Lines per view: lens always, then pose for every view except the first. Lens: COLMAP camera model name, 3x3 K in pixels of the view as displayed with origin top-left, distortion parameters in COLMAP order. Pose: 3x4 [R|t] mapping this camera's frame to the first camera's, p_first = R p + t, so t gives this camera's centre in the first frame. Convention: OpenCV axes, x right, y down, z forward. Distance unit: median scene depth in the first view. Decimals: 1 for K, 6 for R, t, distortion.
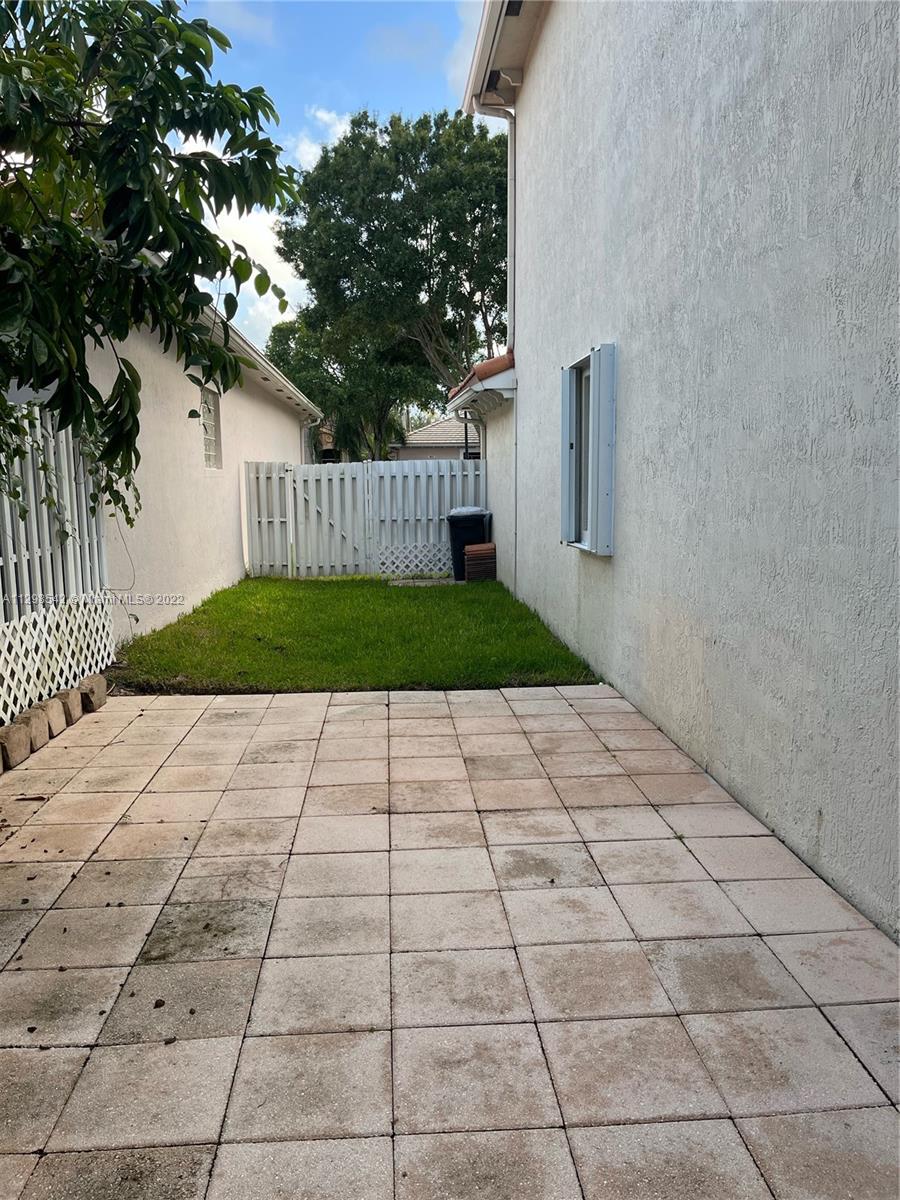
lens RADIAL K [[936.1, 0, 449.8], [0, 936.1, 577.6], [0, 0, 1]] dist [0.073807, -0.115315]
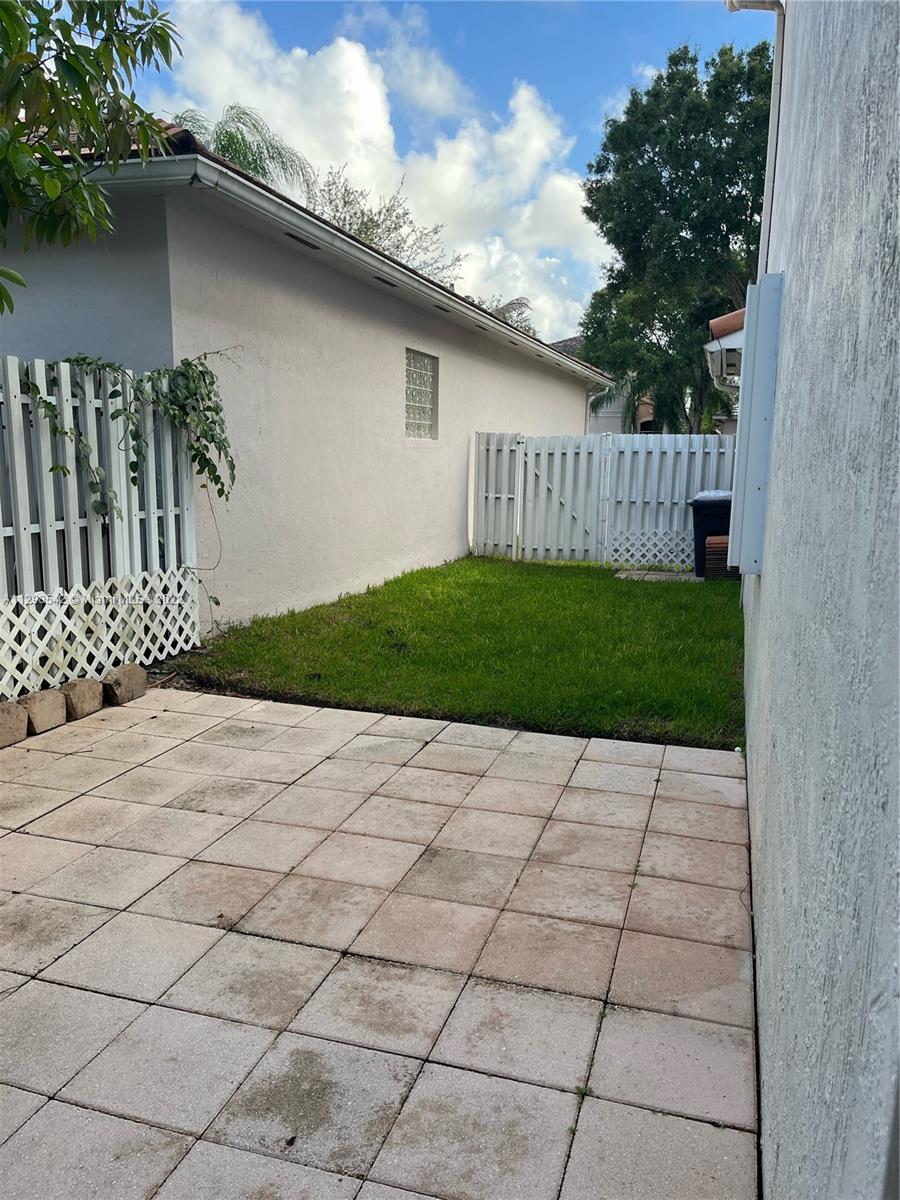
lens RADIAL K [[936.1, 0, 449.8], [0, 936.1, 577.6], [0, 0, 1]] dist [0.073807, -0.115315]
pose [[0.934400, 0.077176, -0.347765, 0.226194], [-0.066922, 0.996898, 0.041422, -0.038596], [0.349883, -0.015432, 0.936666, 0.282125]]
